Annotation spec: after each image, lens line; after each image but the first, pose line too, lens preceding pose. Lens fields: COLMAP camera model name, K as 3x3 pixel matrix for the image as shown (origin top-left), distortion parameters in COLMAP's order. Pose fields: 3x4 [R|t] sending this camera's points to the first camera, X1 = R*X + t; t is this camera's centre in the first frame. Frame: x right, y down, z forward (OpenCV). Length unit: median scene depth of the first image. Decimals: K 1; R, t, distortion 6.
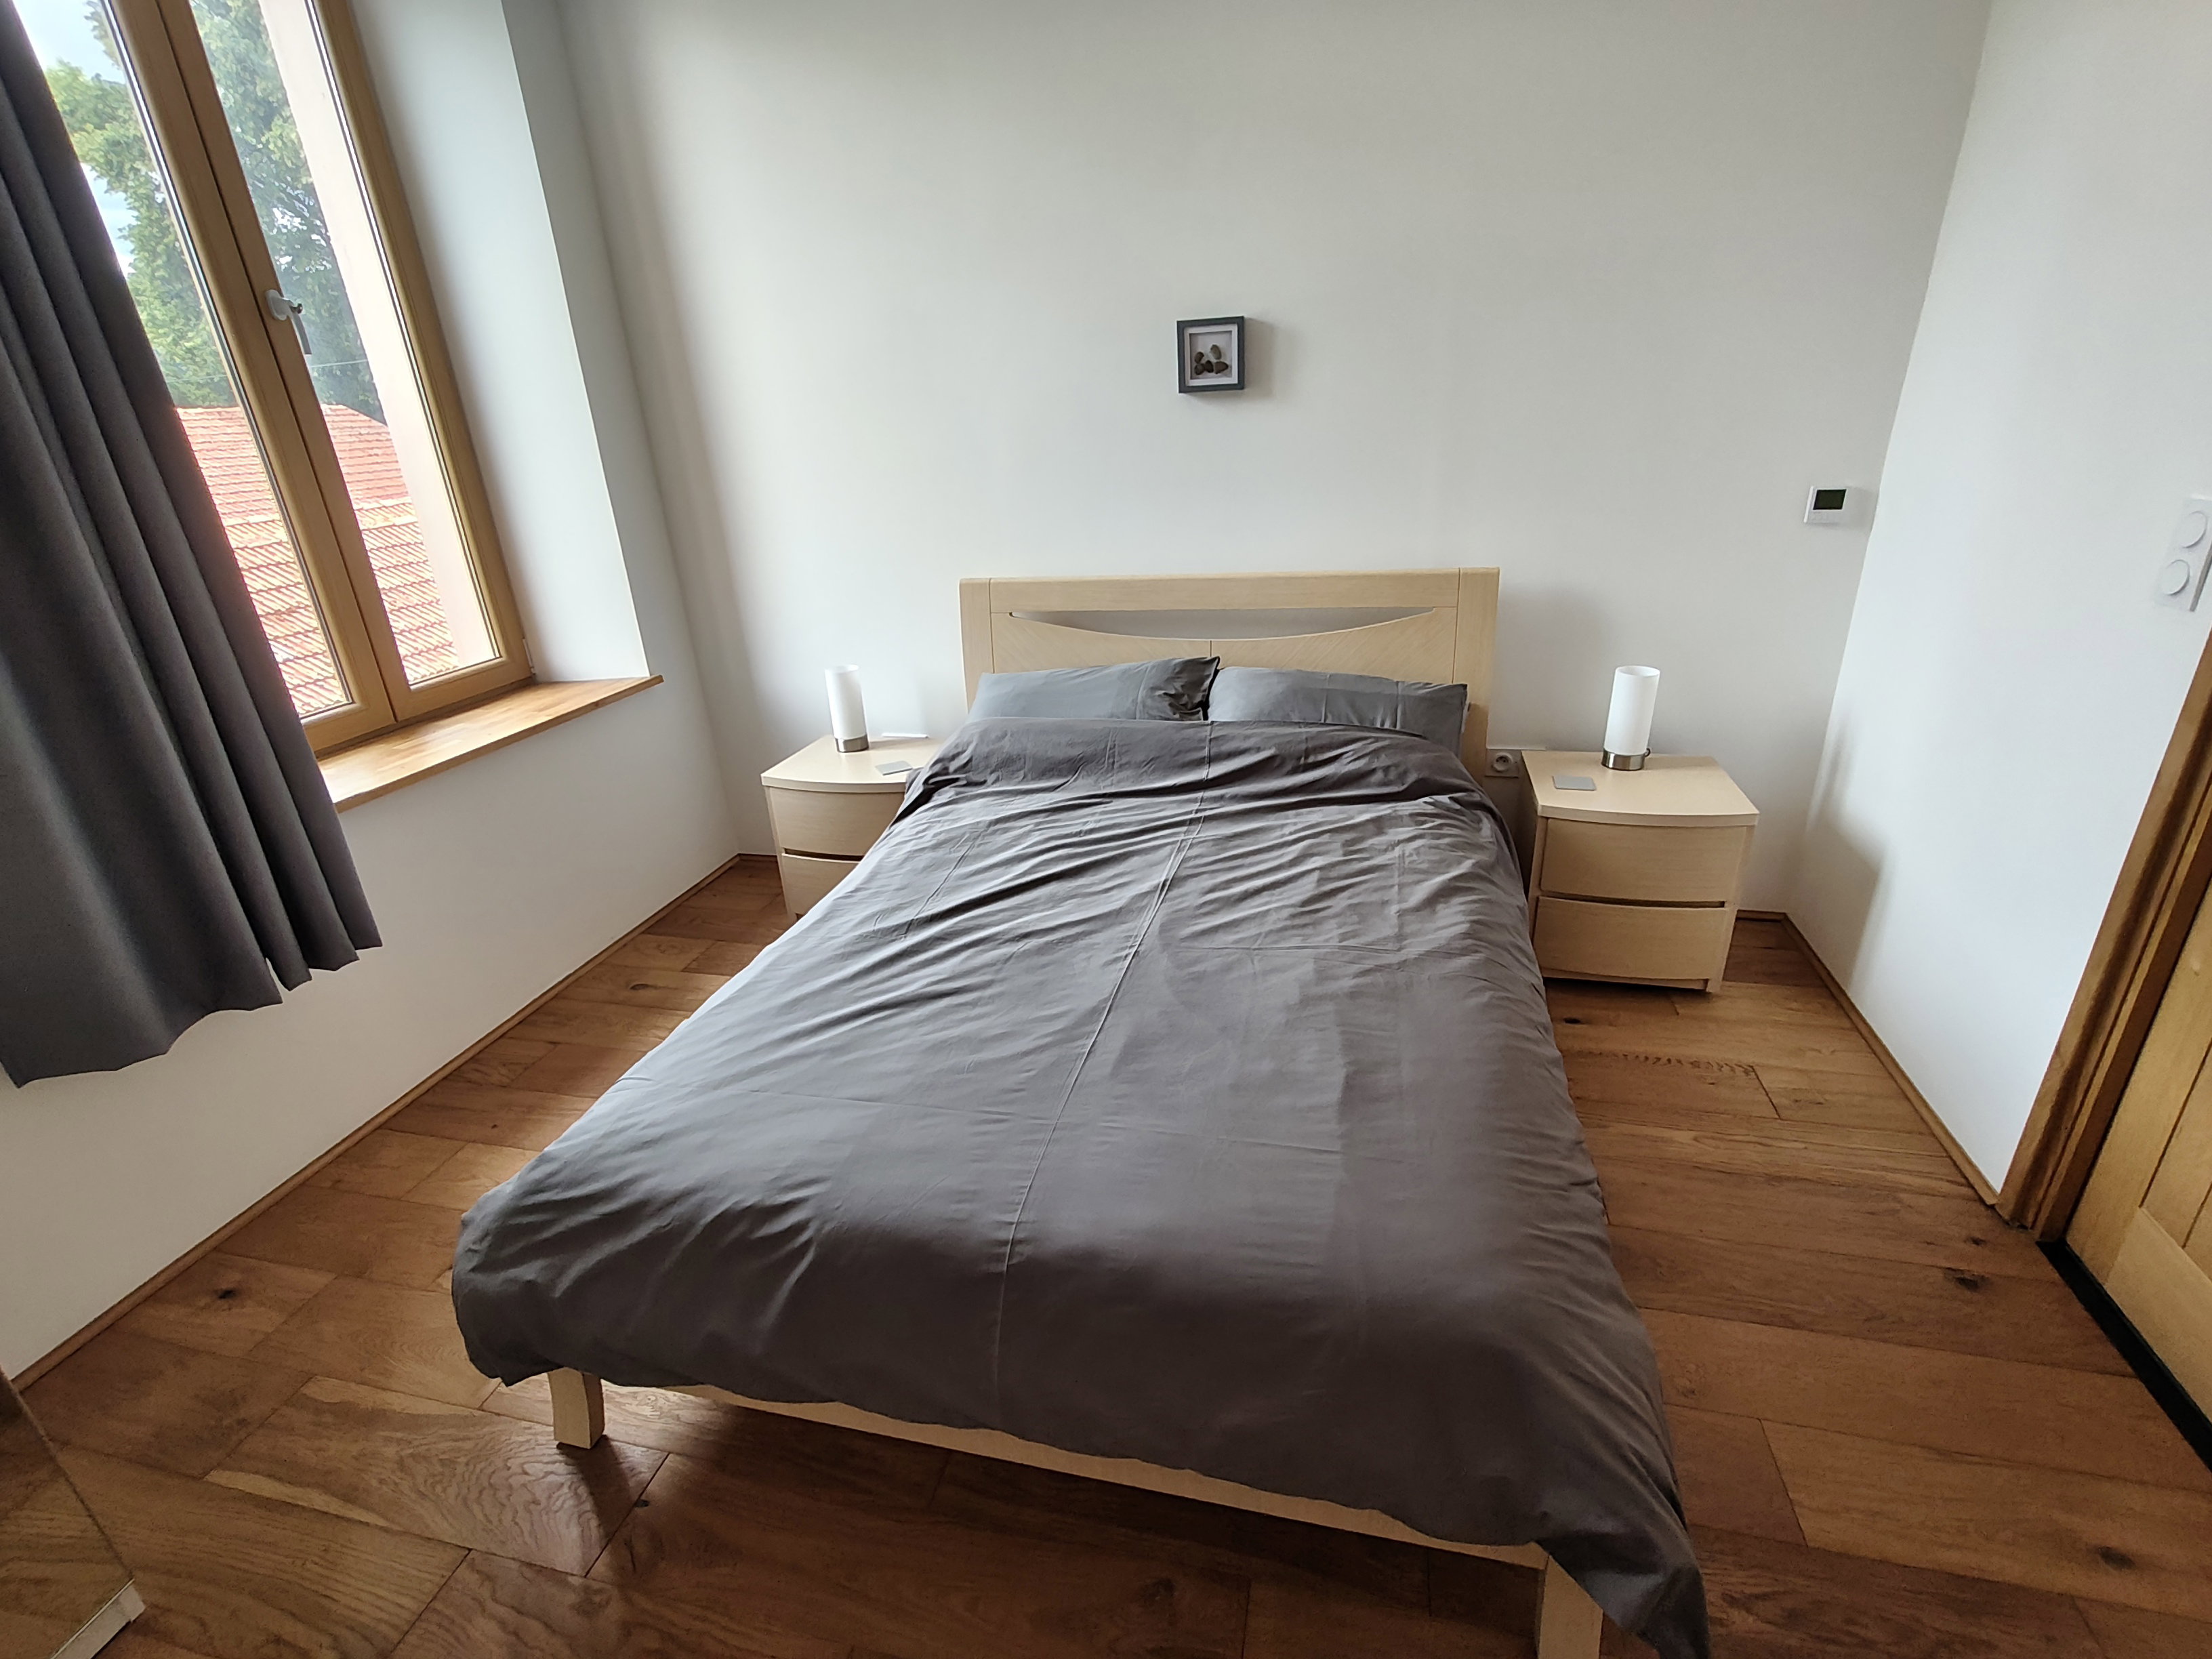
lens RADIAL K [[1007.5, 0, 1112.0], [0, 1007.5, 833.3], [0, 0, 1]] dist [-0.001303, -0.001224]
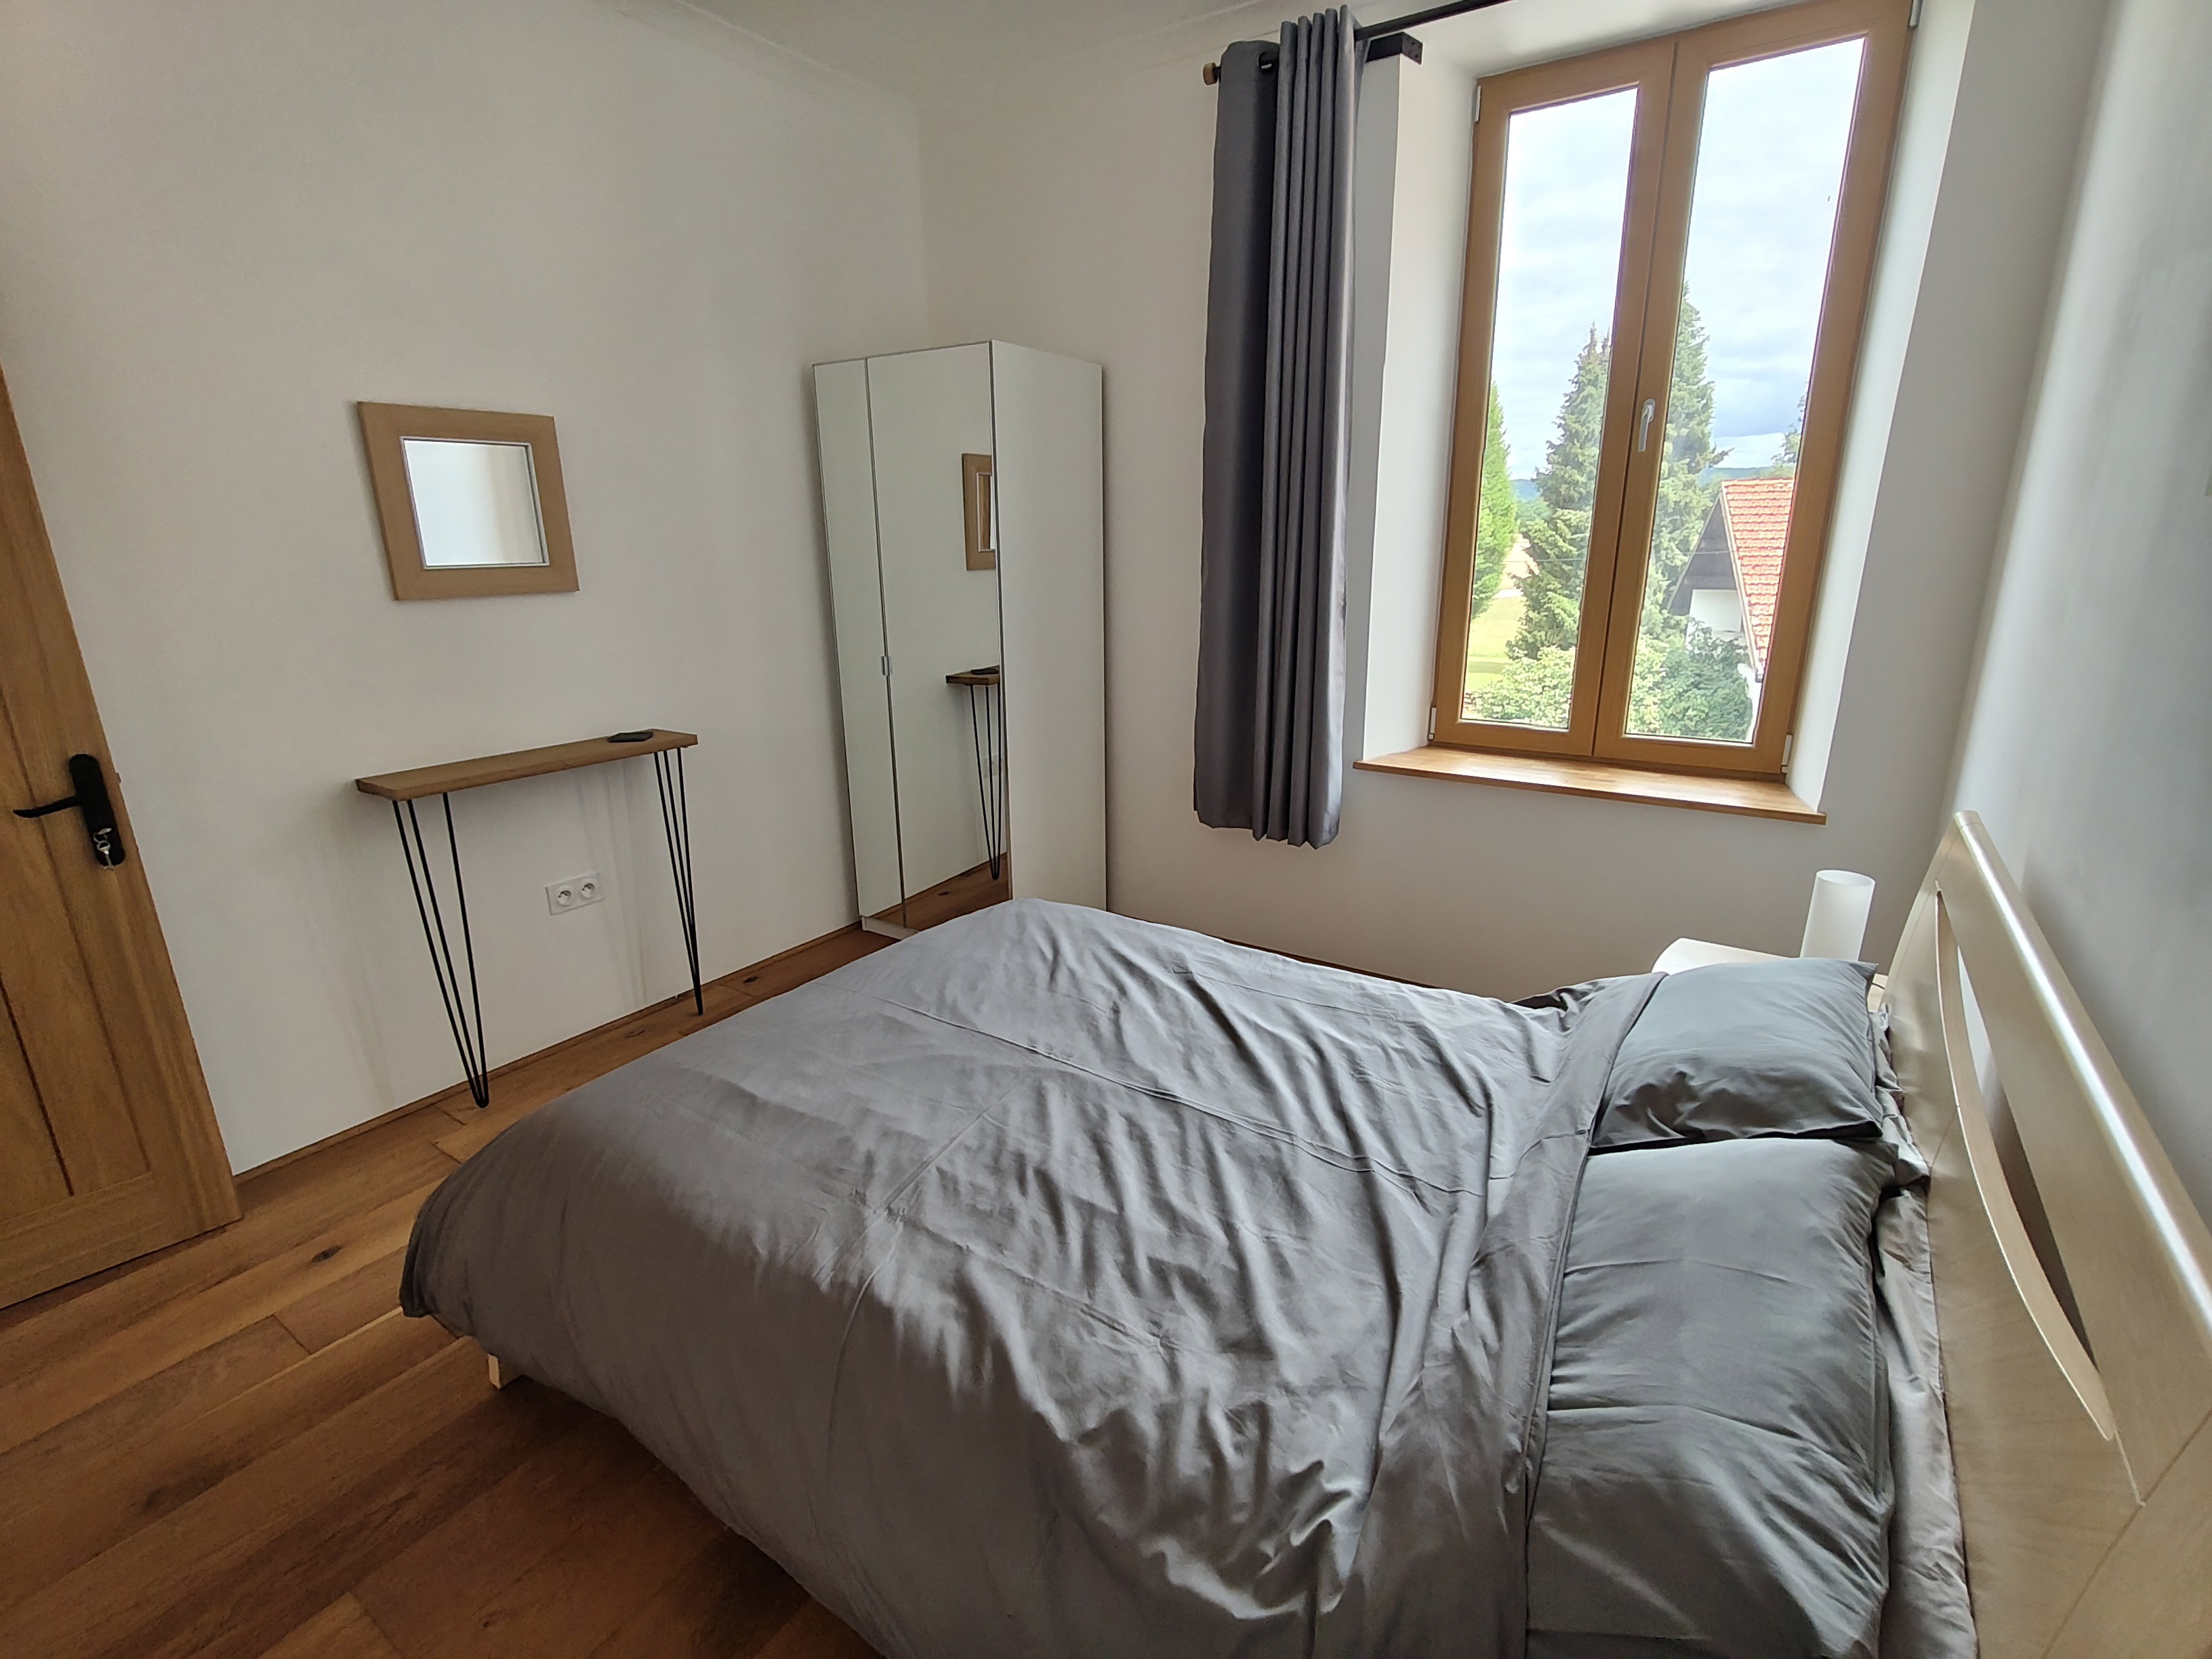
lens RADIAL K [[1007.5, 0, 1112.0], [0, 1007.5, 833.3], [0, 0, 1]] dist [-0.001303, -0.001224]
pose [[-0.341625, 0.319232, -0.883959, 0.732530], [-0.339416, 0.835162, 0.432784, -0.472877], [0.876407, 0.447879, -0.176959, 1.019214]]
